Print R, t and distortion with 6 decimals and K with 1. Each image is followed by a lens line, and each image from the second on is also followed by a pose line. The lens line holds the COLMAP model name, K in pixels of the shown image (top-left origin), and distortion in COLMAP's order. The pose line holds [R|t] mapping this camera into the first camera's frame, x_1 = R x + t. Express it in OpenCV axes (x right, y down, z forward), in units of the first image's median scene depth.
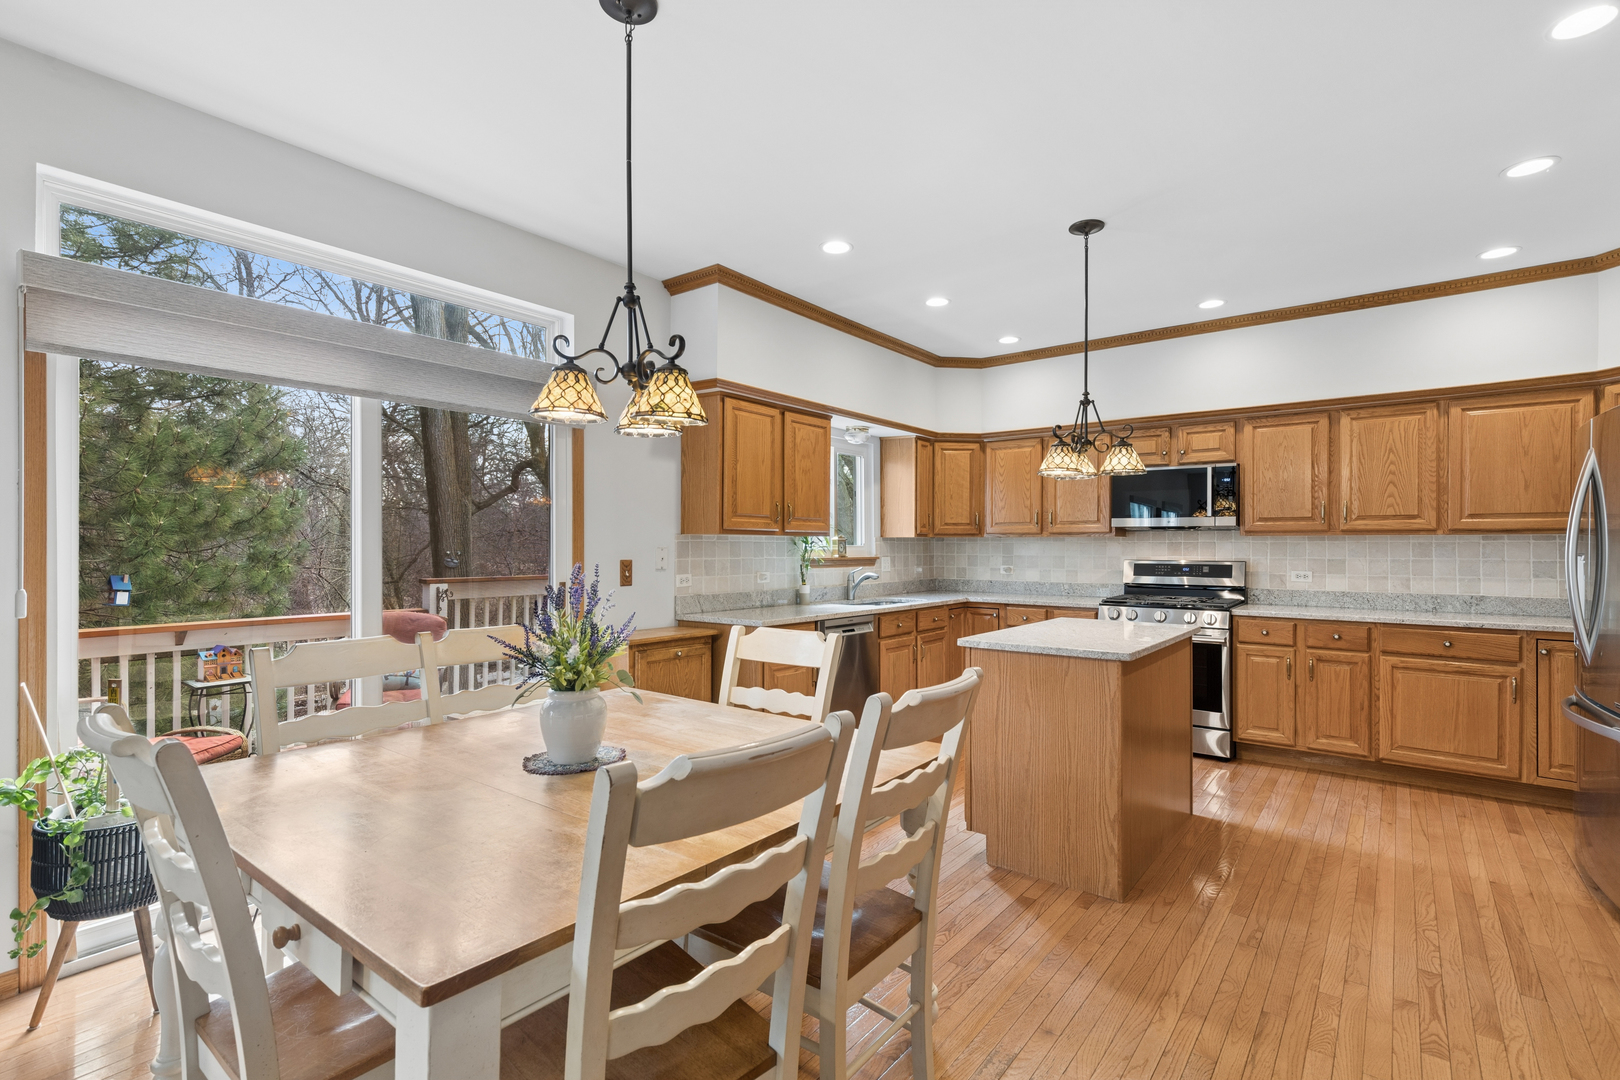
lens RADIAL K [[736.4, 0, 822.2], [0, 736.4, 546.2], [0, 0, 1]] dist [0.007493, 0.002557]
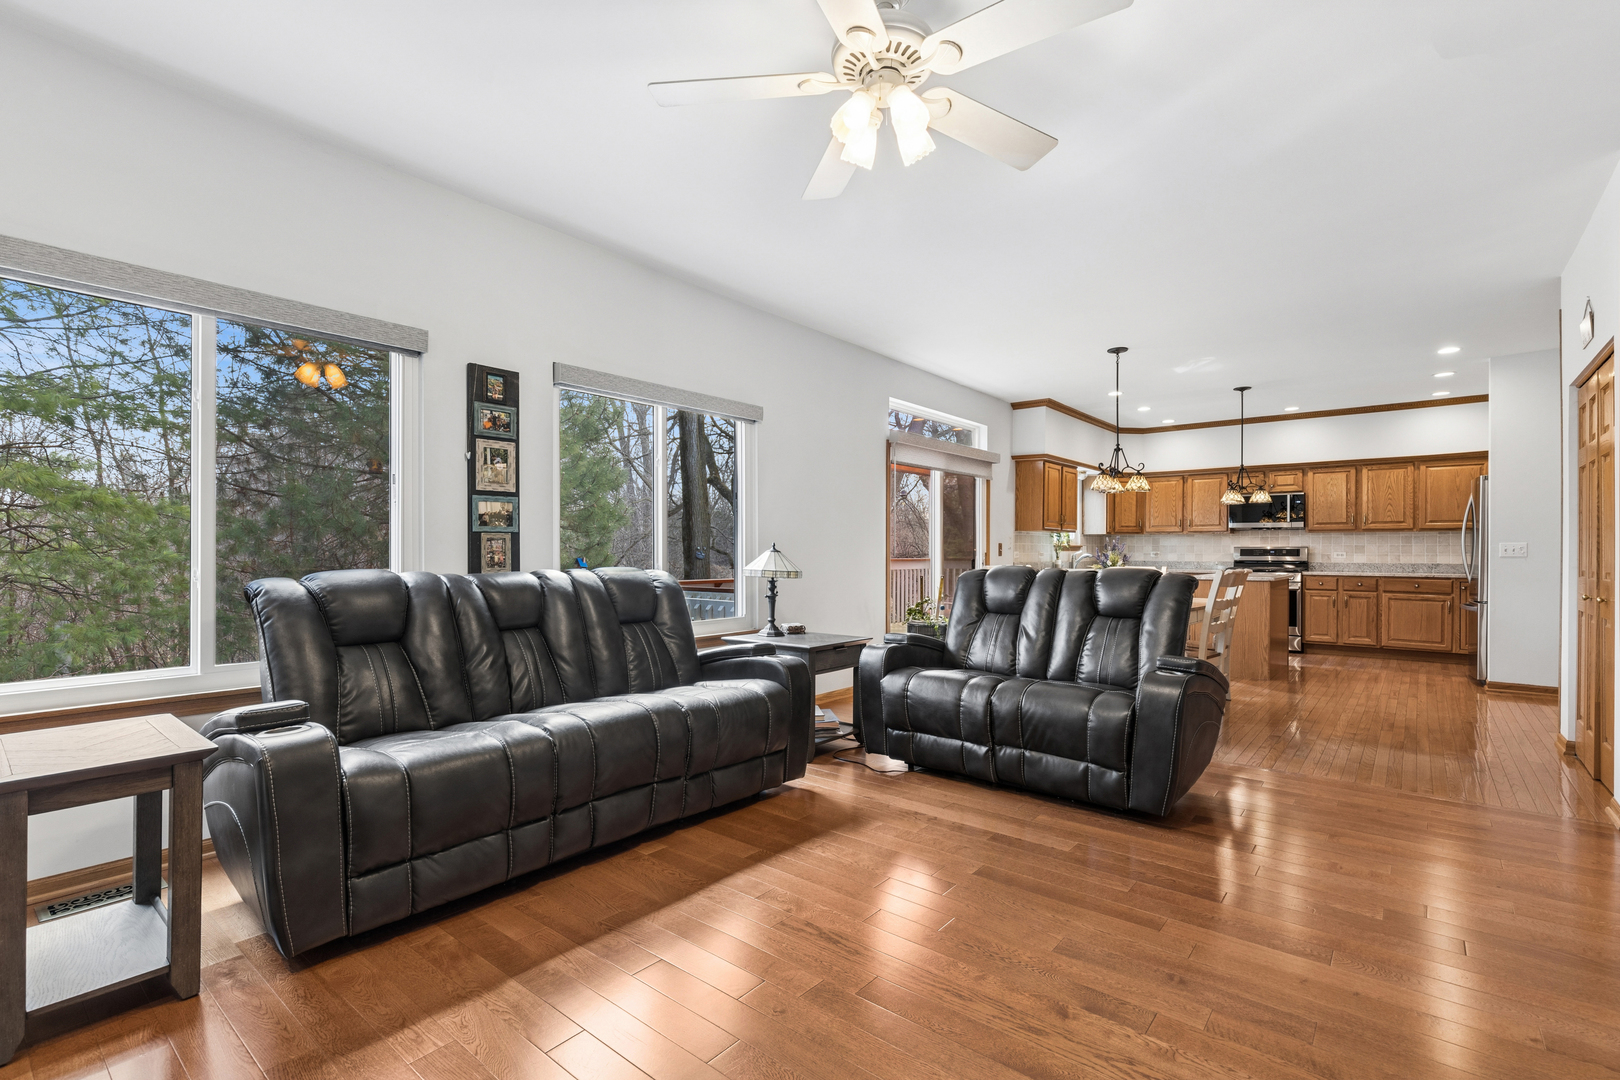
lens RADIAL K [[736.4, 0, 808.6], [0, 736.4, 553.2], [0, 0, 1]] dist [0.007493, 0.002557]
pose [[0.999536, 0.001332, -0.030442, -0.634608], [-0.001245, 0.999995, 0.002869, 0.034898], [0.030445, -0.002830, 0.999532, -0.904365]]
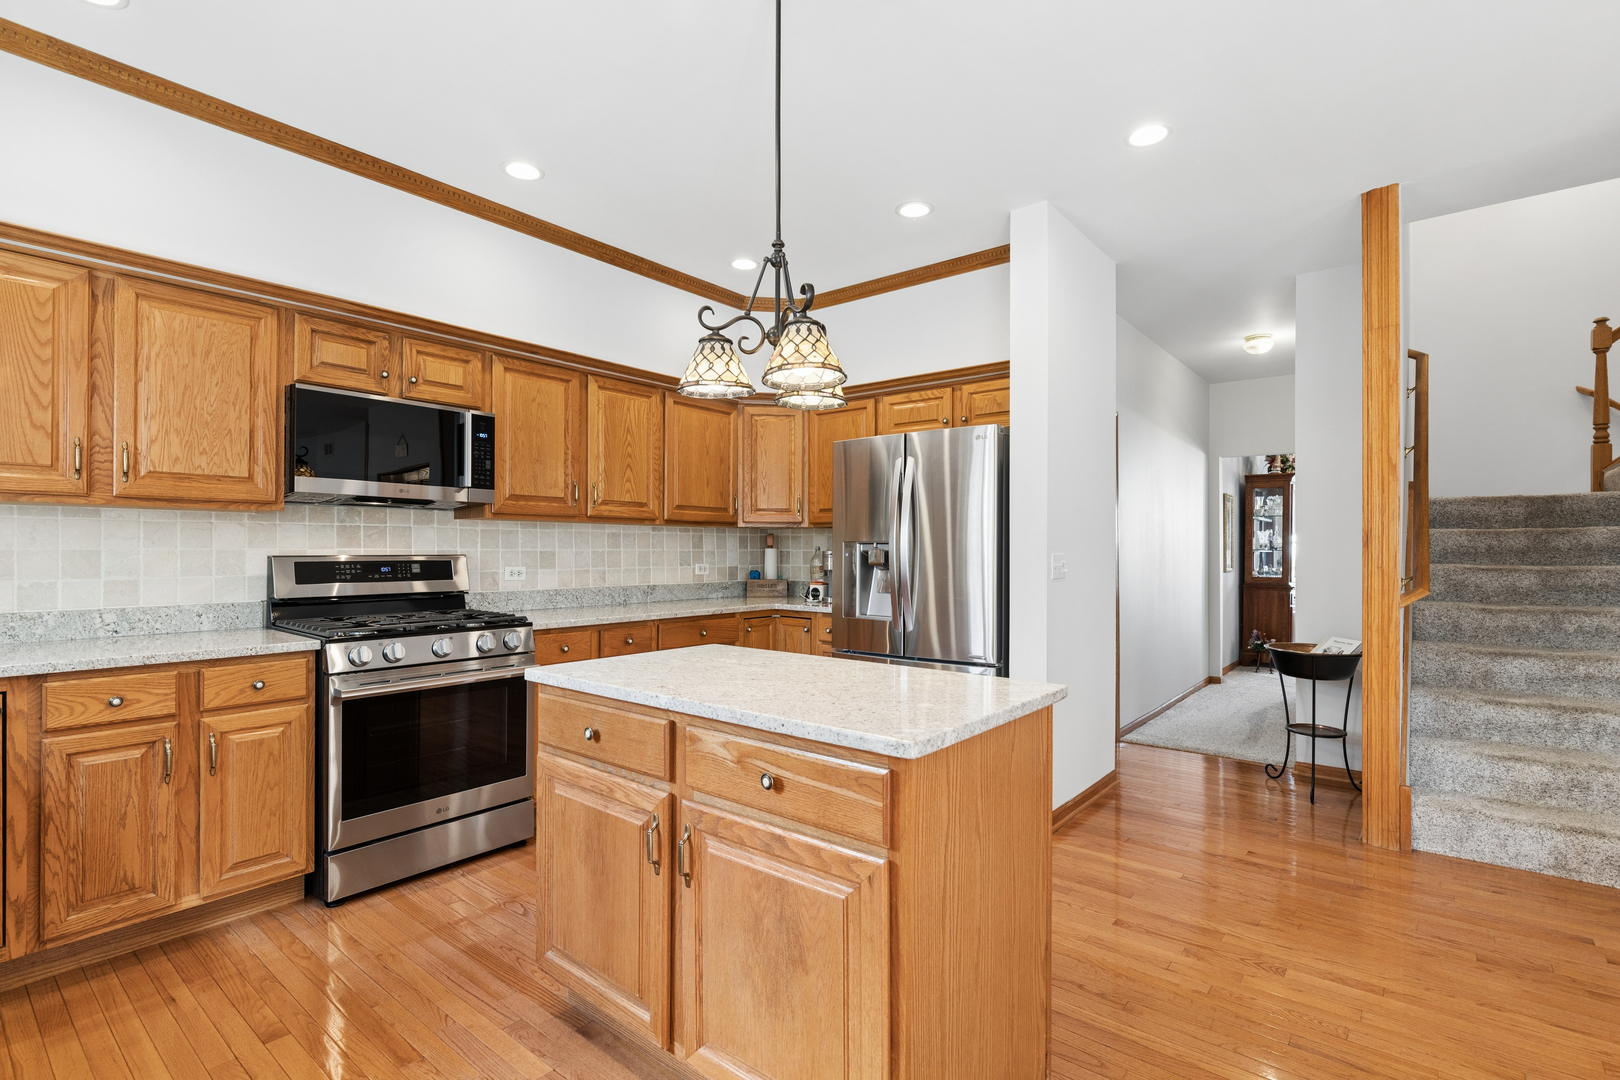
lens RADIAL K [[764.1, 0, 814.6], [0, 764.1, 537.5], [0, 0, 1]] dist [-0.003059, -0.000530]
pose [[0.022213, 0.012977, 0.999669, -0.157995], [-0.005555, 0.999902, -0.012856, 0.012220], [-0.999738, -0.005268, 0.022283, 0.701606]]
